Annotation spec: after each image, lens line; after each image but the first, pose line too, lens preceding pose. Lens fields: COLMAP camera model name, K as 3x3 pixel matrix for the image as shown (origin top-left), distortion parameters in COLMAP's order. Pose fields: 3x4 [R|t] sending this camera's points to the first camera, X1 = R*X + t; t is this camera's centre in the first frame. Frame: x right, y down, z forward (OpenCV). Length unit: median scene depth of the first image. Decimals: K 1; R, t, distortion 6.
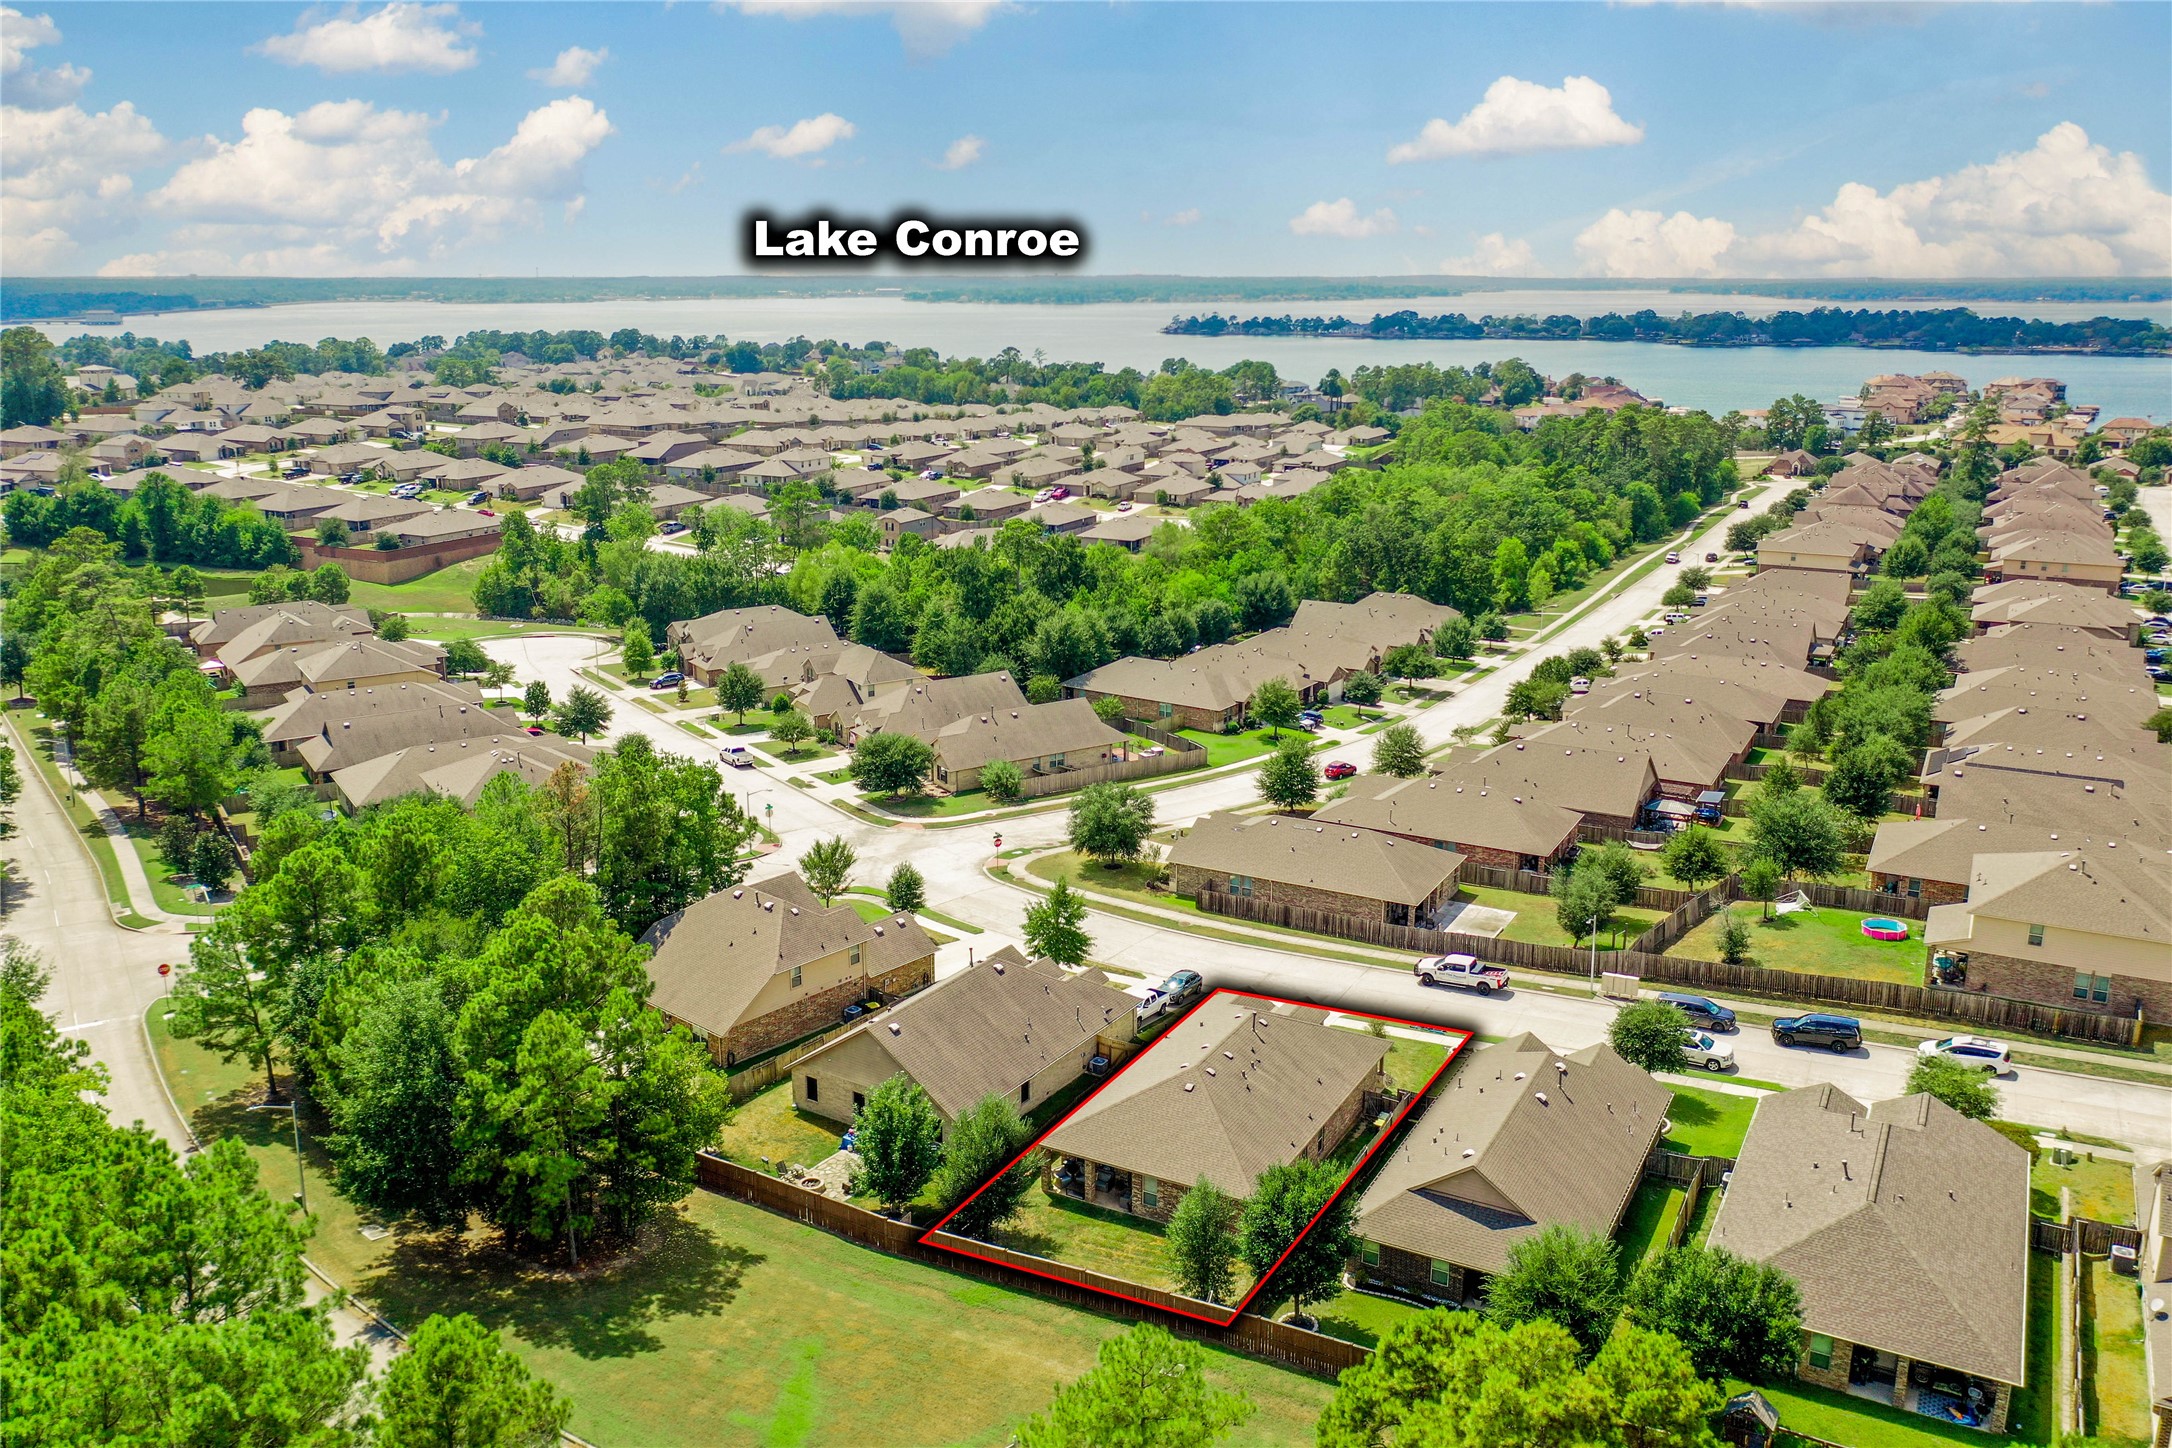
lens RADIAL K [[1755.9, 0, 1086.0], [0, 1755.9, 724.0], [0, 0, 1]] dist [-0.017157, -0.003731]
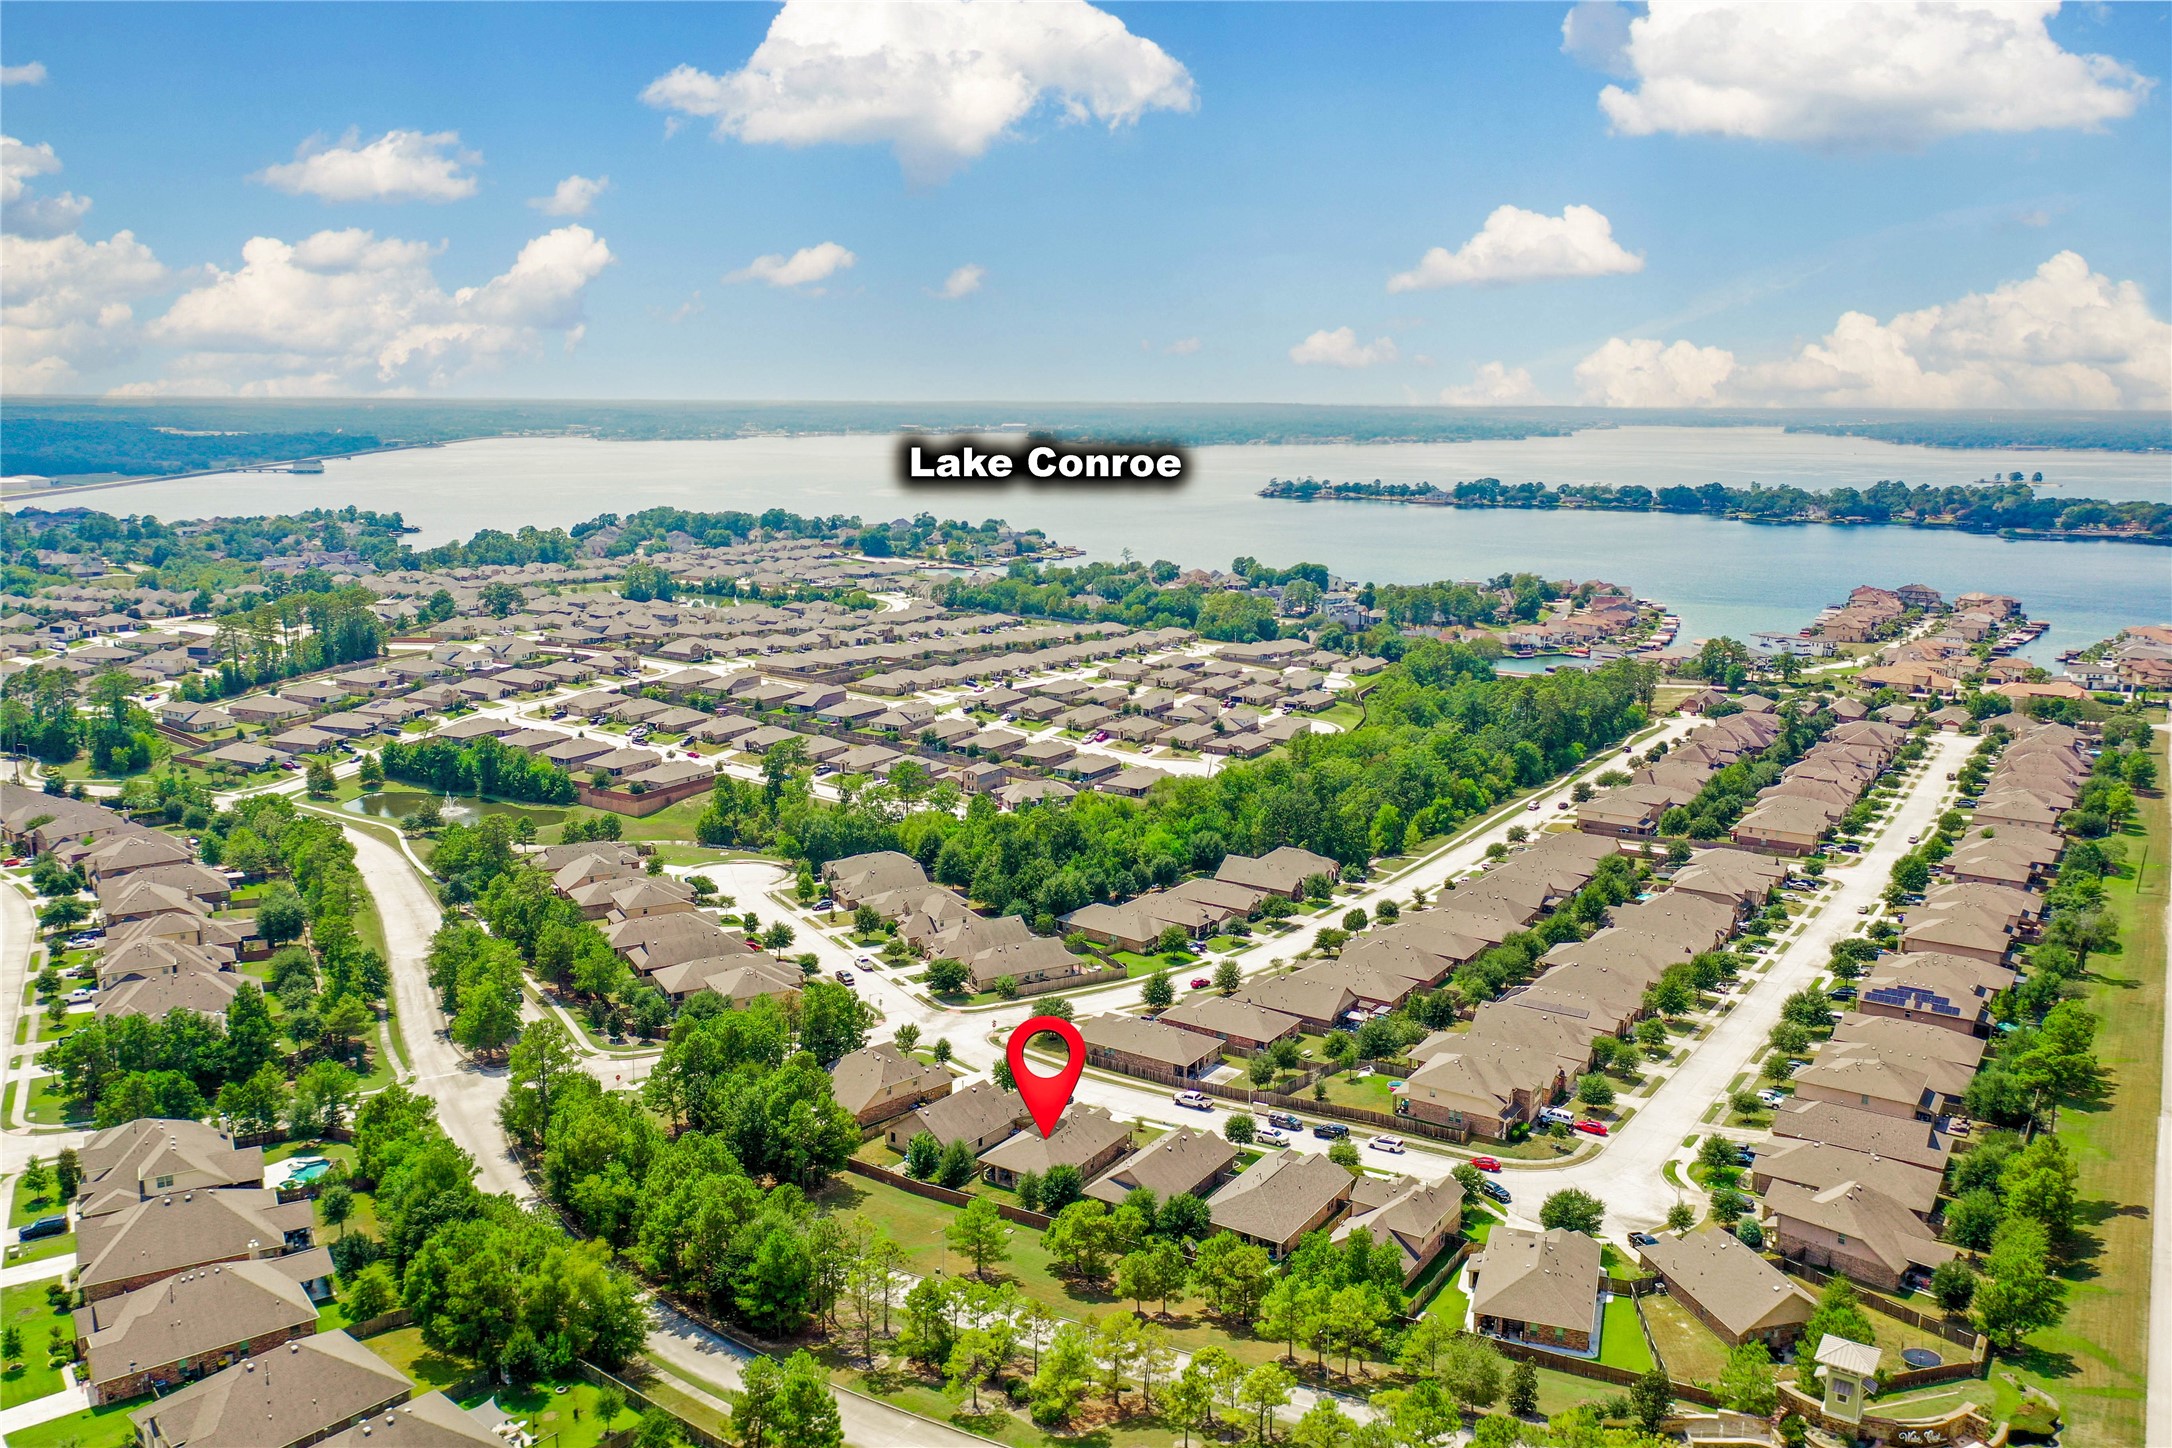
lens RADIAL K [[1755.9, 0, 1086.0], [0, 1755.9, 724.0], [0, 0, 1]] dist [-0.017157, -0.003731]
pose [[0.997461, 0.022407, -0.067591, 0.124547], [-0.026757, 0.997582, -0.064145, -0.102019], [0.065990, 0.065791, 0.995649, -0.684723]]
